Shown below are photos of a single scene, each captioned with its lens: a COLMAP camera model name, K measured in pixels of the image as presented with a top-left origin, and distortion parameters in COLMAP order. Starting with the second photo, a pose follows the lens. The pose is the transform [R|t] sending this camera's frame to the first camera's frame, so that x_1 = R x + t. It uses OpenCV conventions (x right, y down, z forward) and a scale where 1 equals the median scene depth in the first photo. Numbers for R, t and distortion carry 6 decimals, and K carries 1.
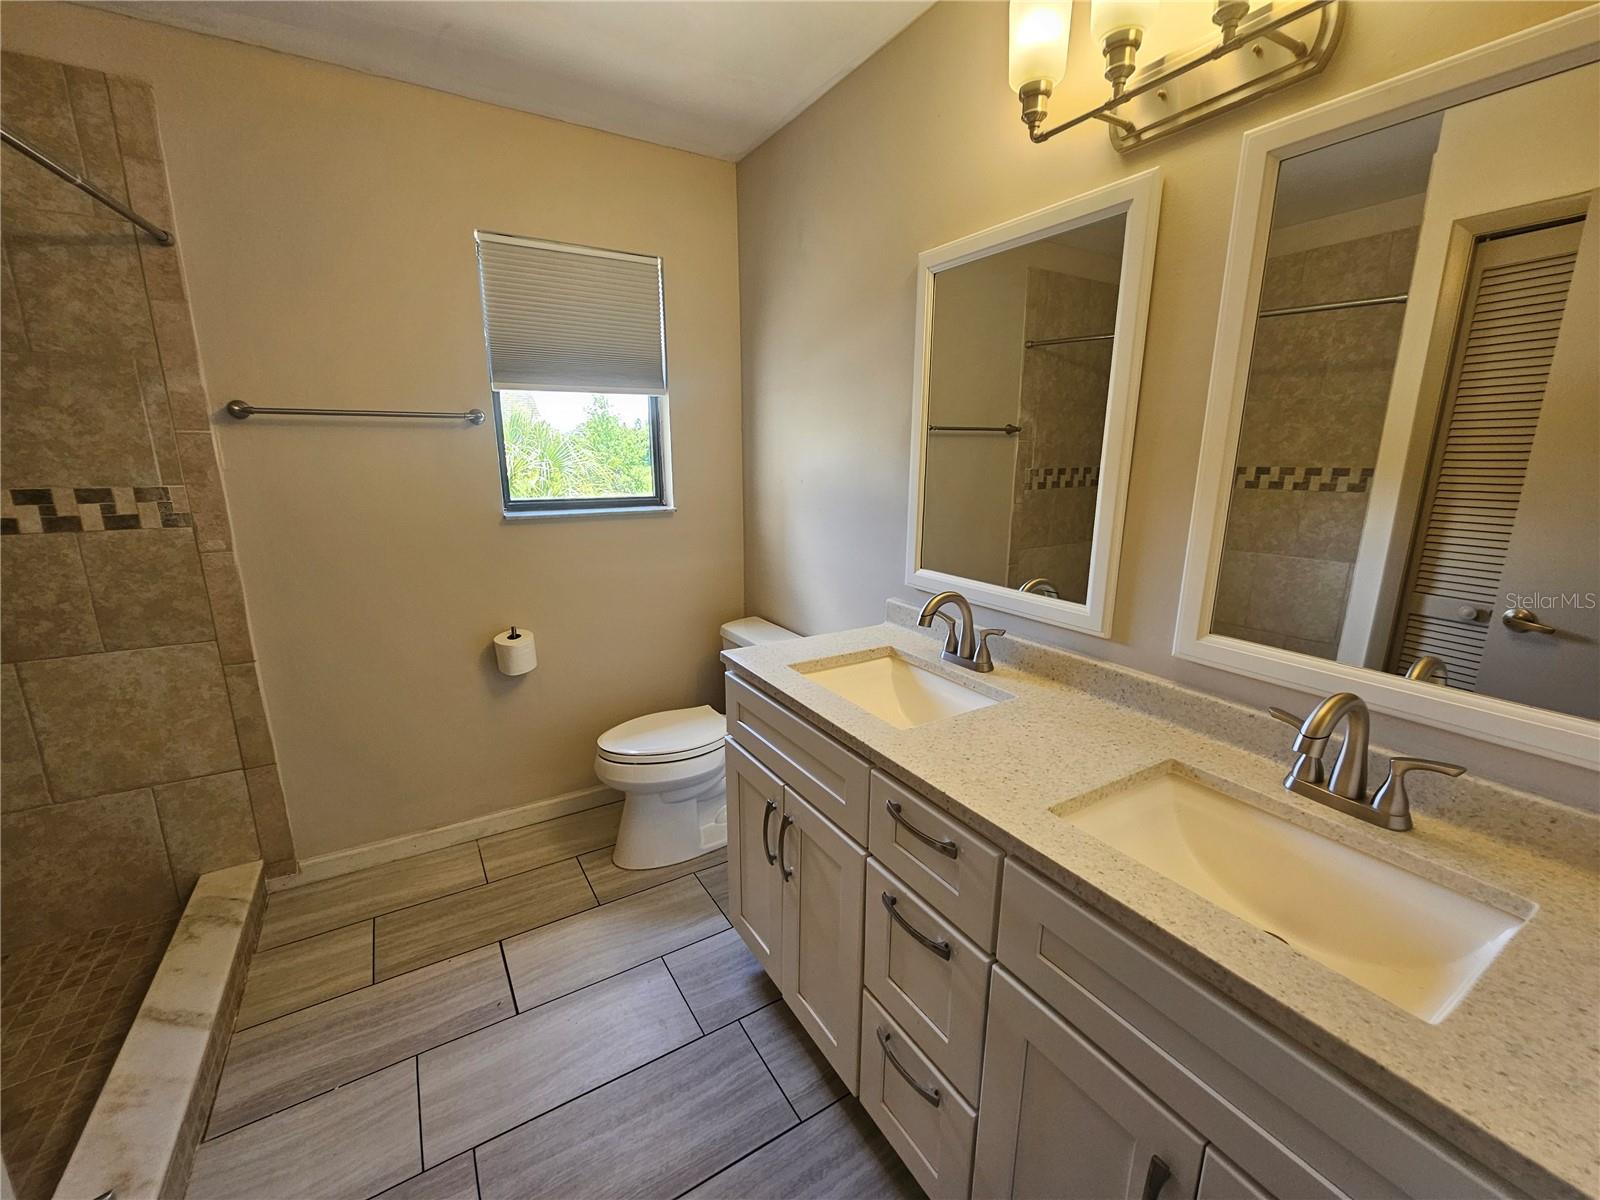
lens RADIAL K [[654.4, 0, 803.9], [0, 654.4, 601.0], [0, 0, 1]] dist [-0.002284, 0.001298]
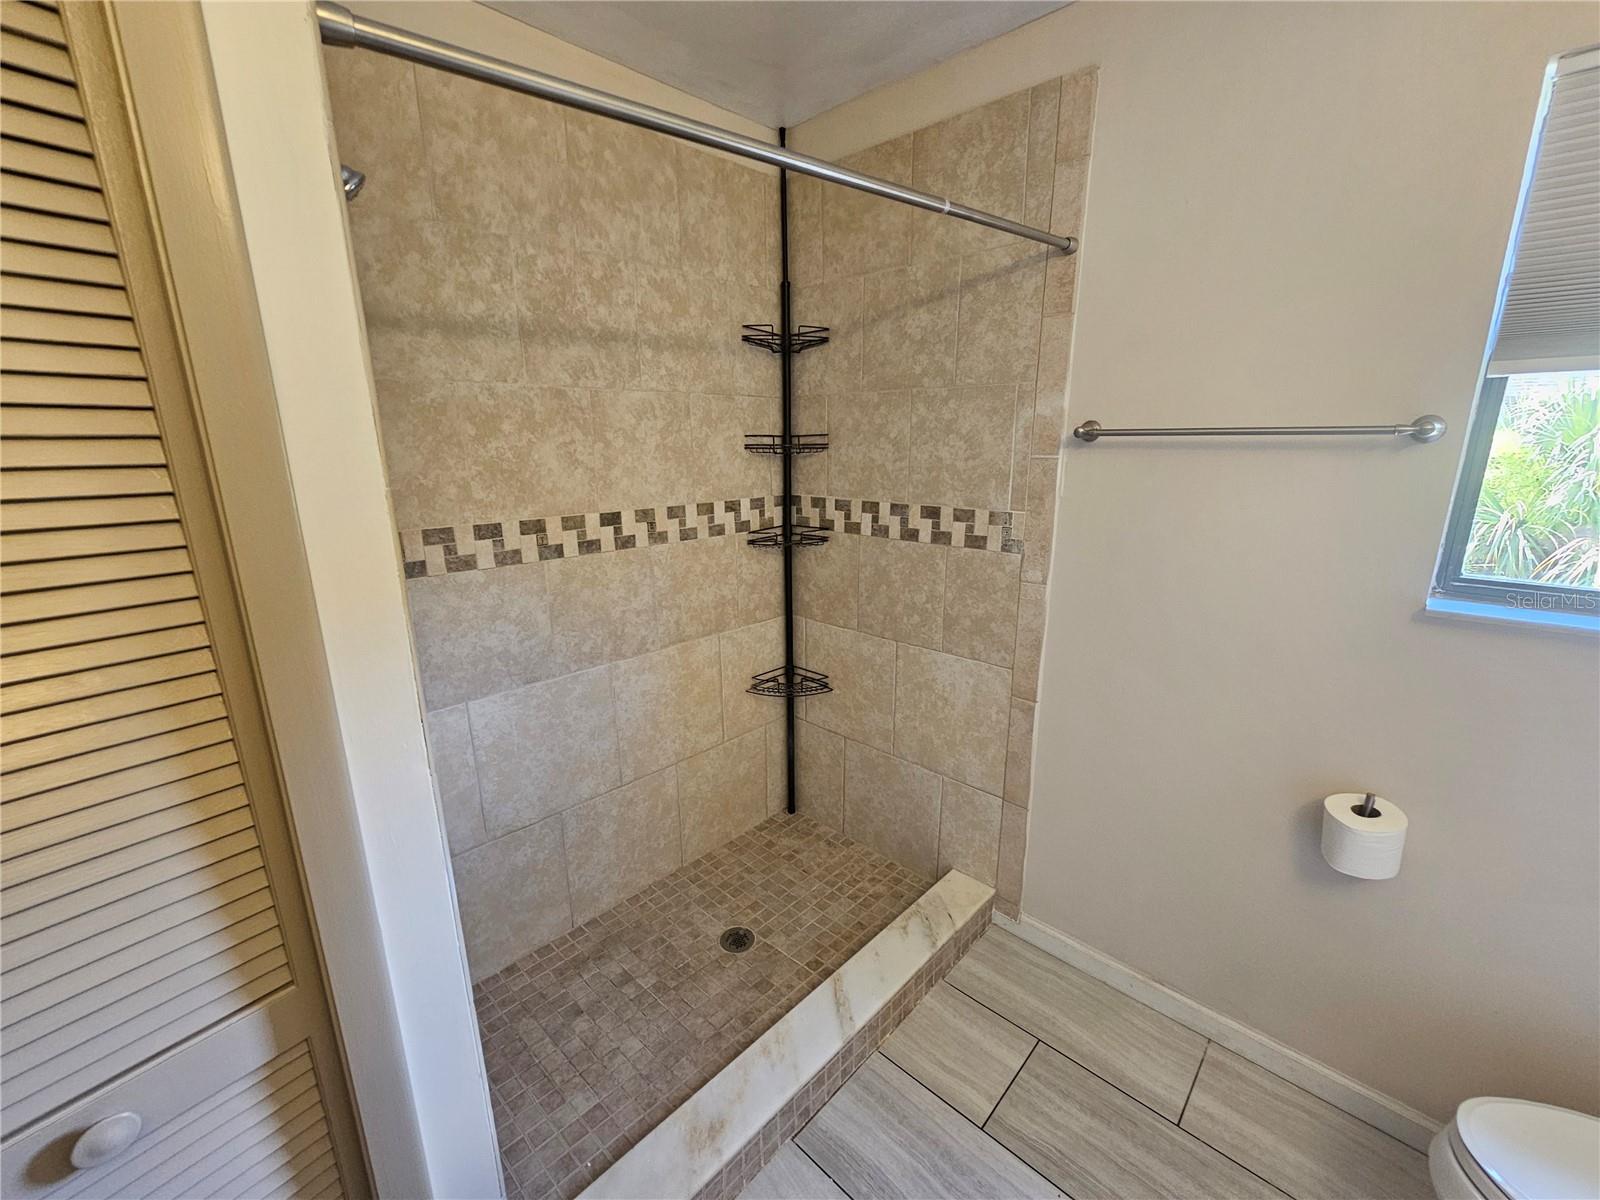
lens RADIAL K [[654.4, 0, 802.6], [0, 654.4, 608.0], [0, 0, 1]] dist [-0.002284, 0.001298]
pose [[0.252073, 0.239120, -0.937700, -0.091044], [-0.209251, 0.959534, 0.188437, -0.153143], [0.944814, 0.148715, 0.291909, 0.427052]]
